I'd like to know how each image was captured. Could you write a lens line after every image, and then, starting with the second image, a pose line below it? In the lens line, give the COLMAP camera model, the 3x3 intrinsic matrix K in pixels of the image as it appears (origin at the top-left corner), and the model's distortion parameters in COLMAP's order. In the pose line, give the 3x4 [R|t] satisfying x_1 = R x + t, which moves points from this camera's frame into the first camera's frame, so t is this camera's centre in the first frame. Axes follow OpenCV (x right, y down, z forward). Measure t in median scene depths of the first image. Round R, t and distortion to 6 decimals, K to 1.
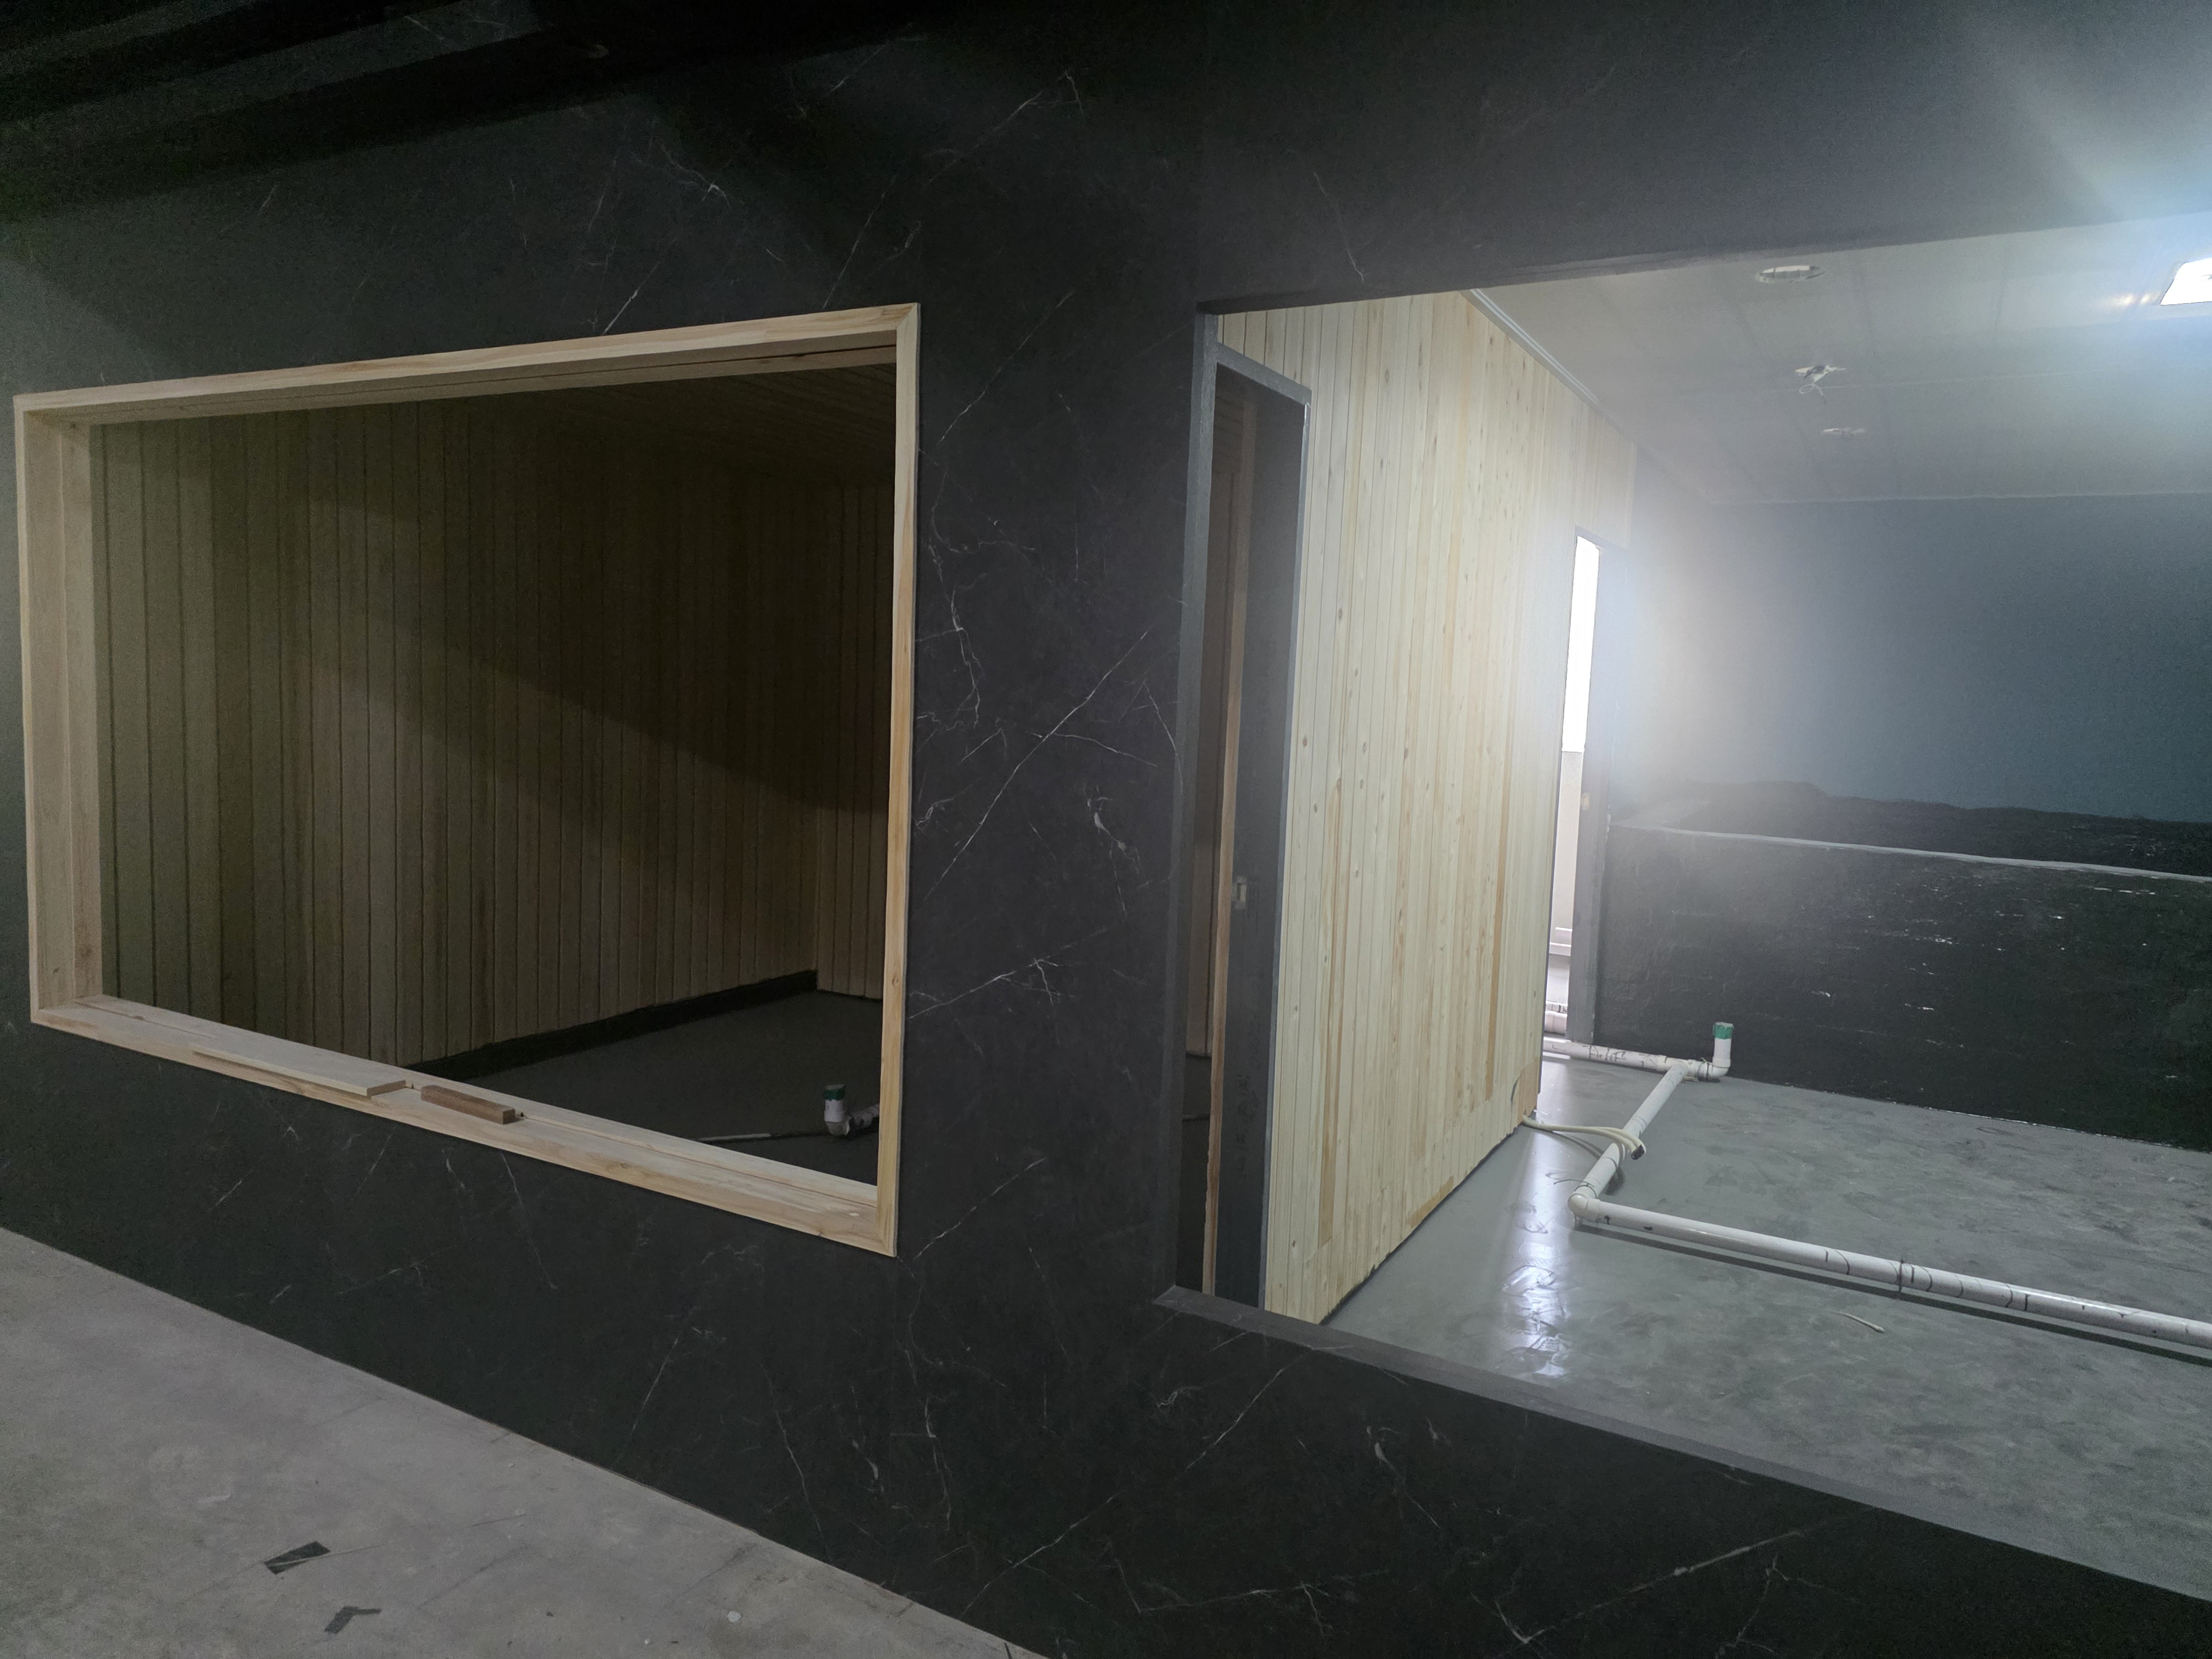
lens RADIAL K [[1481.3, 0, 1076.3], [0, 1481.3, 803.5], [0, 0, 1]] dist [0.030755, -0.006719]
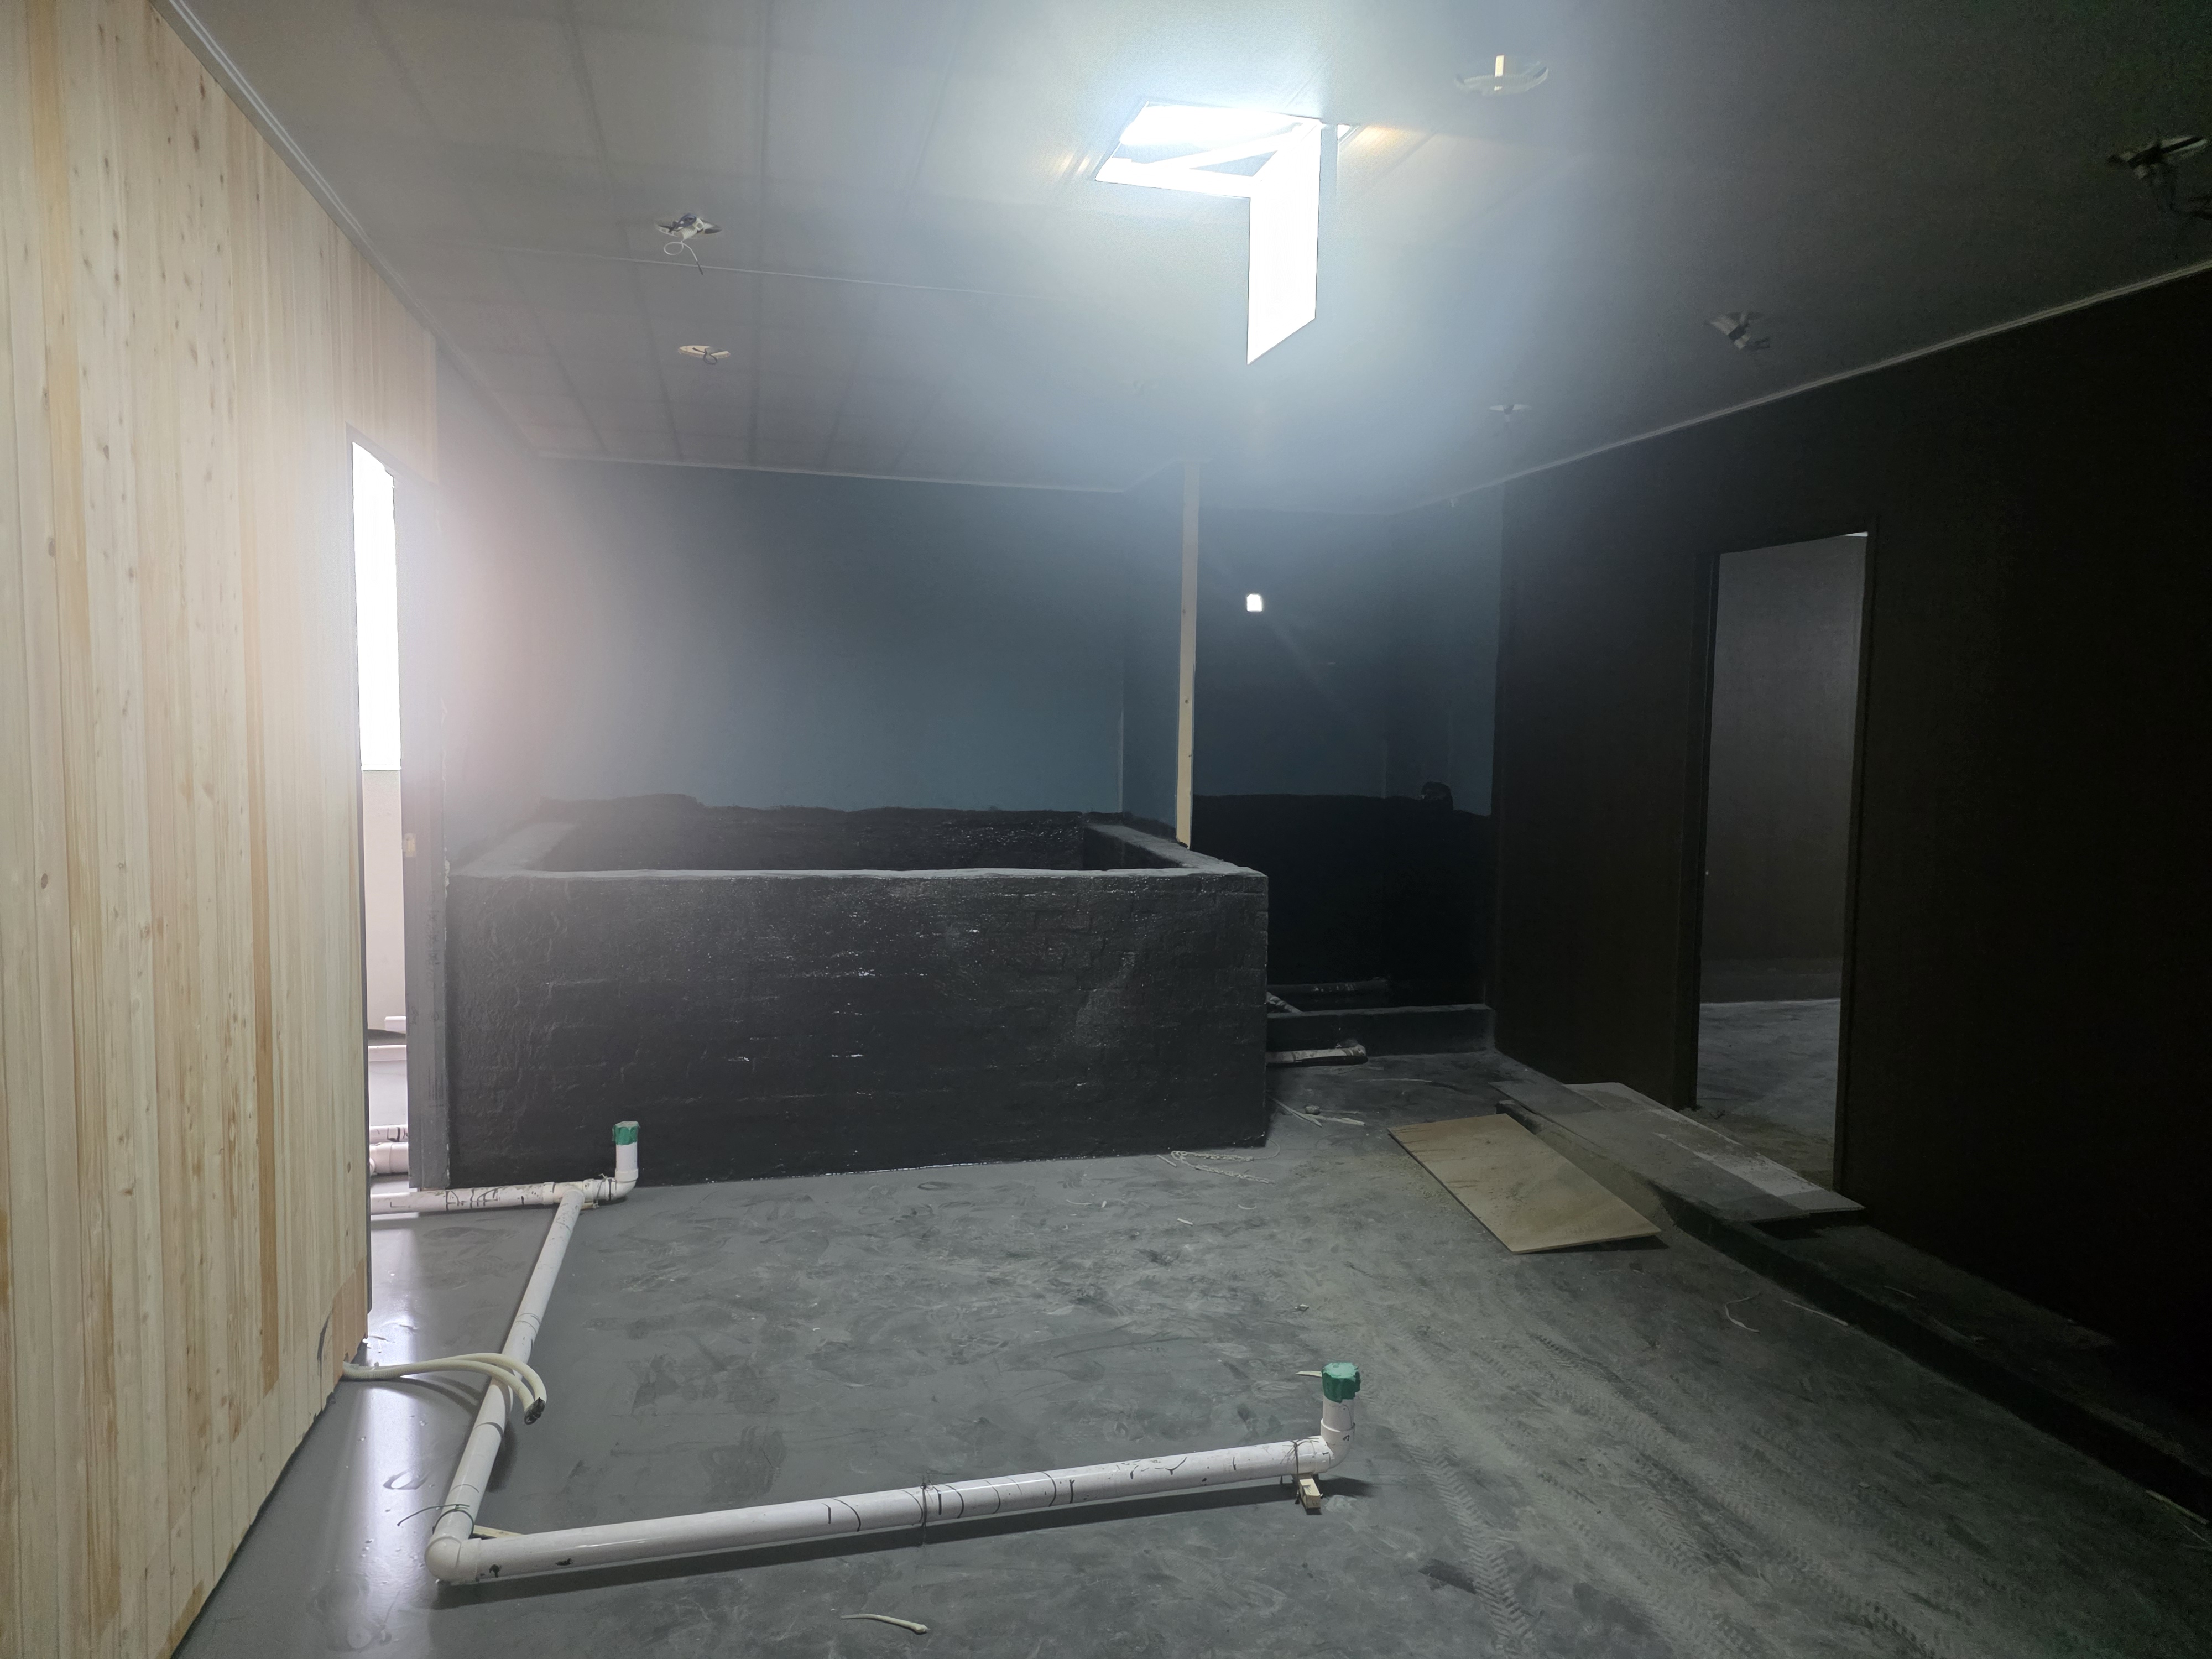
lens RADIAL K [[1484.3, 0, 1106.1], [0, 1484.3, 808.6], [0, 0, 1]] dist [0.058824, -0.034726]
pose [[0.722925, -0.077154, 0.686606, 0.123543], [0.076625, 0.996568, 0.031305, -0.020706], [-0.686665, 0.029980, 0.726356, 0.336622]]
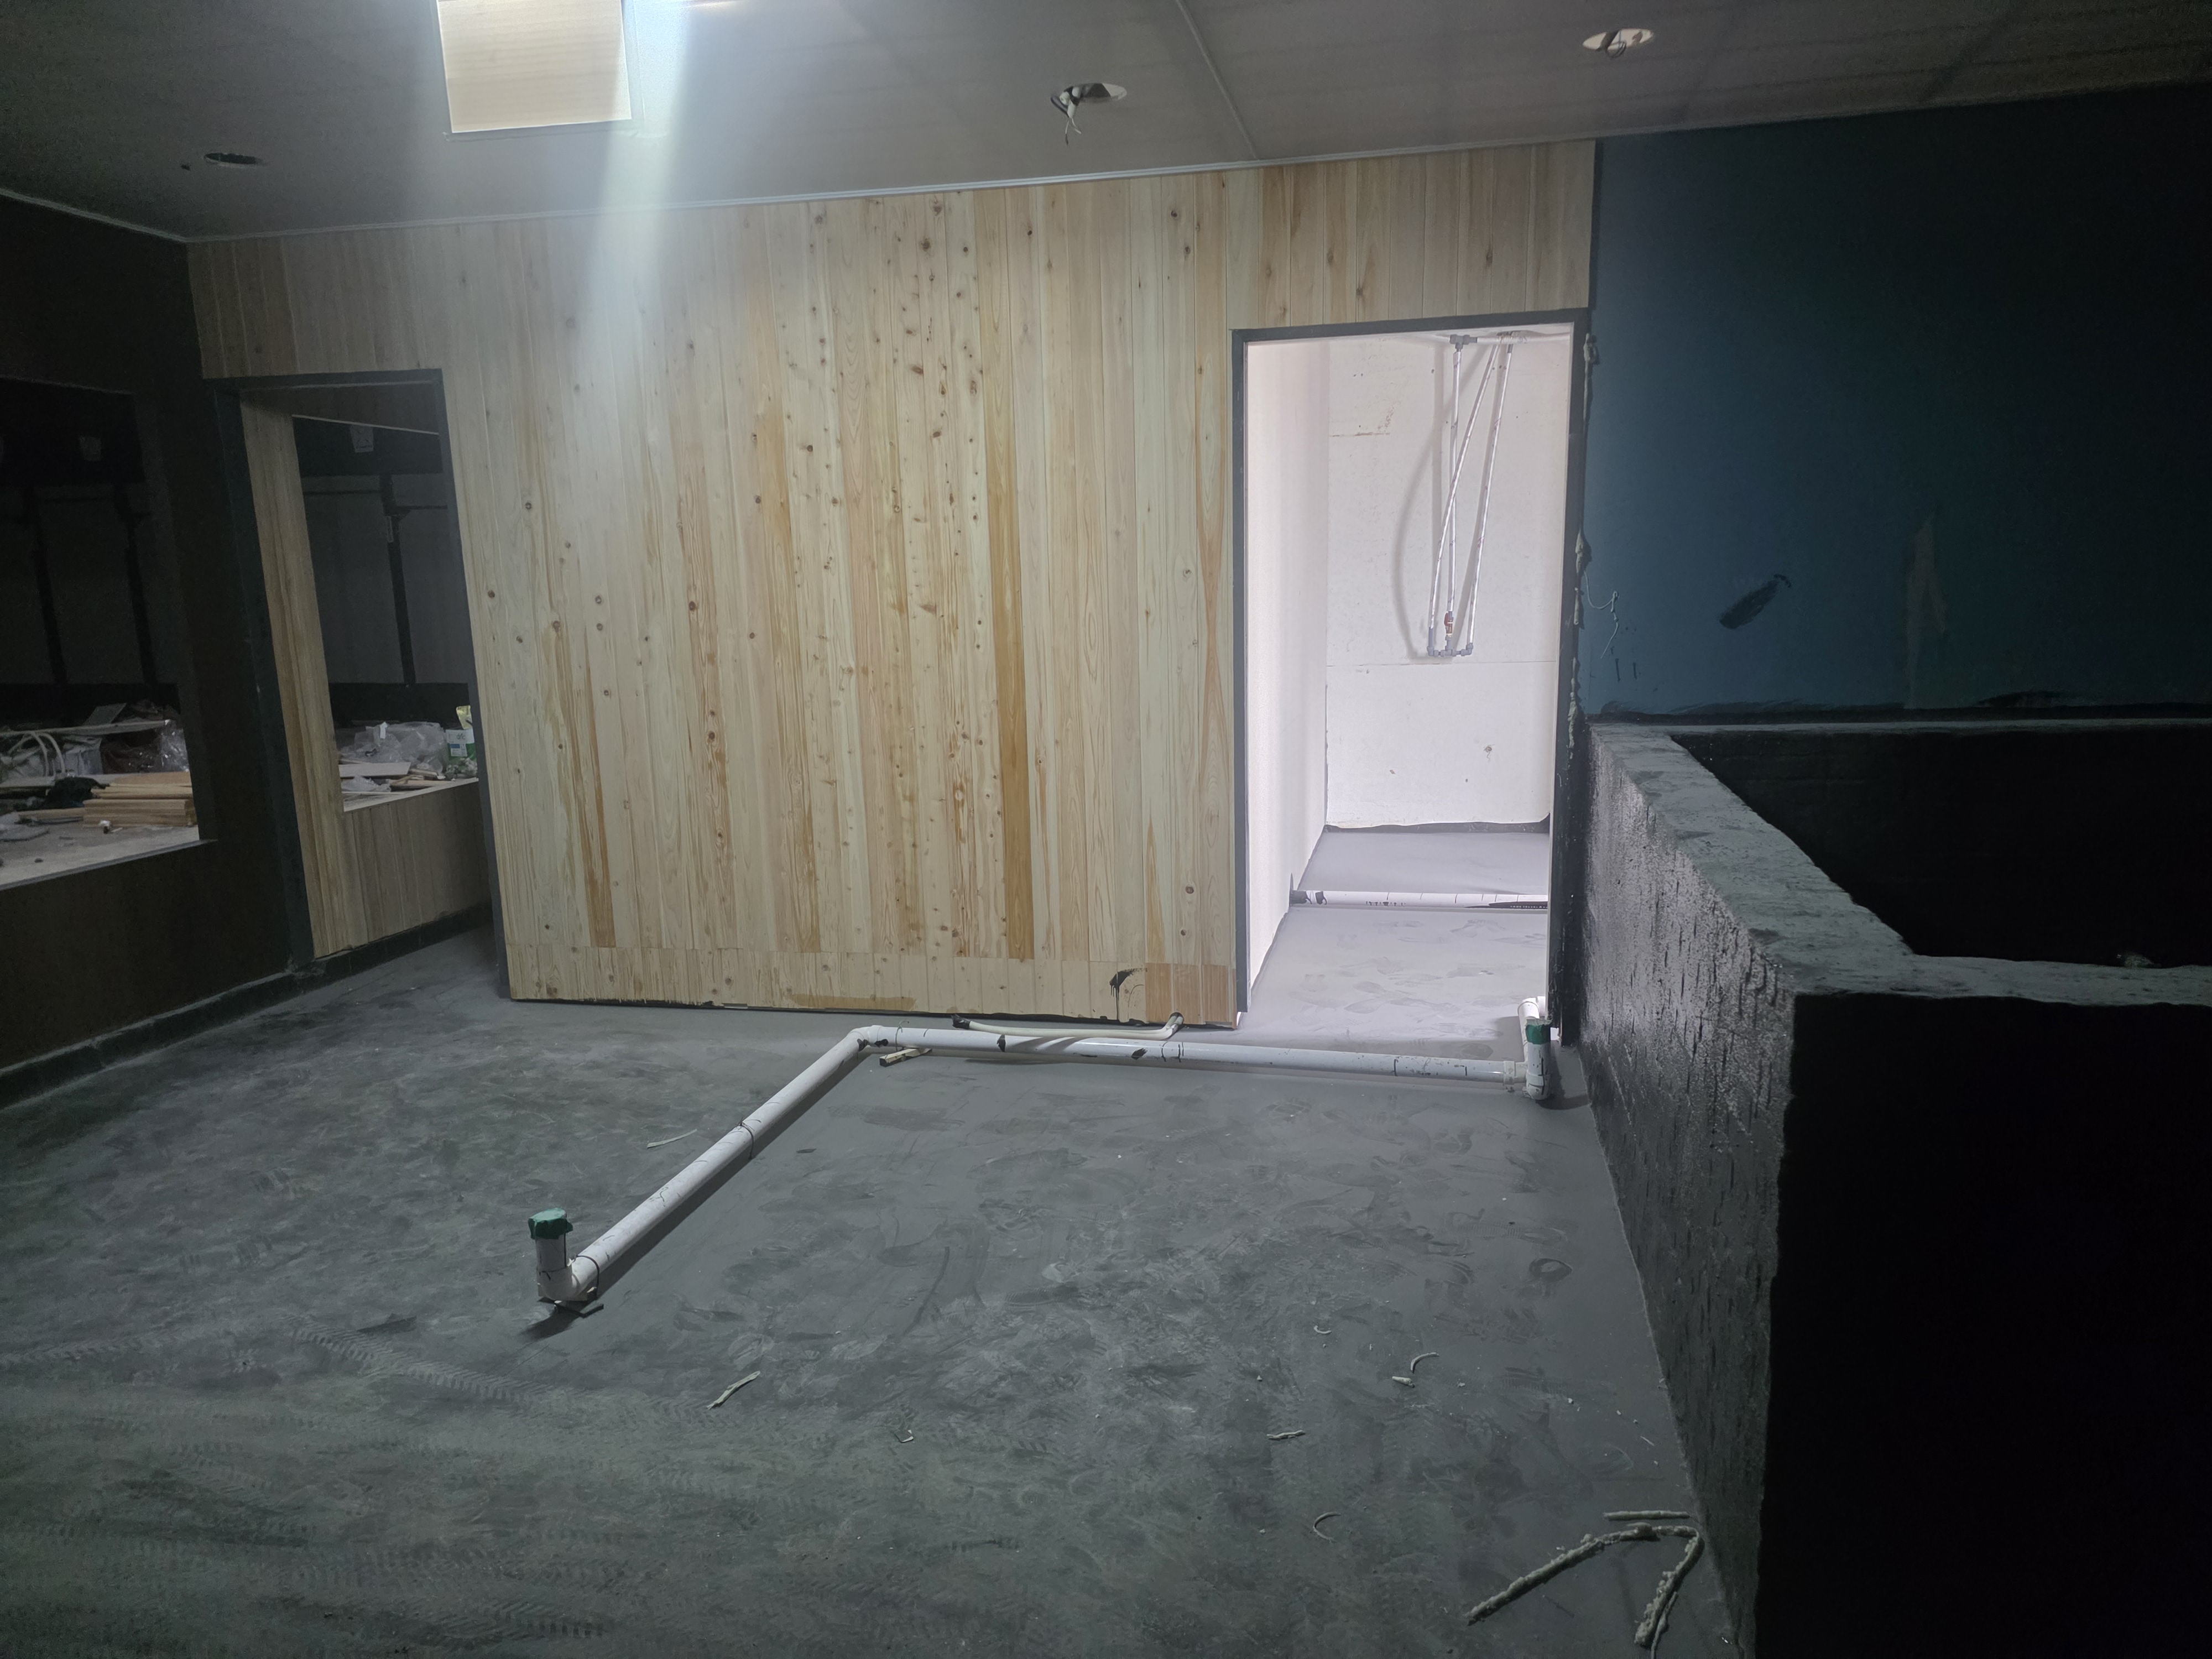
lens RADIAL K [[1441.2, 0, 1119.5], [0, 1441.2, 835.0], [0, 0, 1]] dist [0.059913, -0.031801]
pose [[0.304347, 0.130608, -0.943565, 1.199717], [-0.043393, 0.991428, 0.123237, -0.008988], [0.951572, 0.003437, 0.307405, 0.753393]]
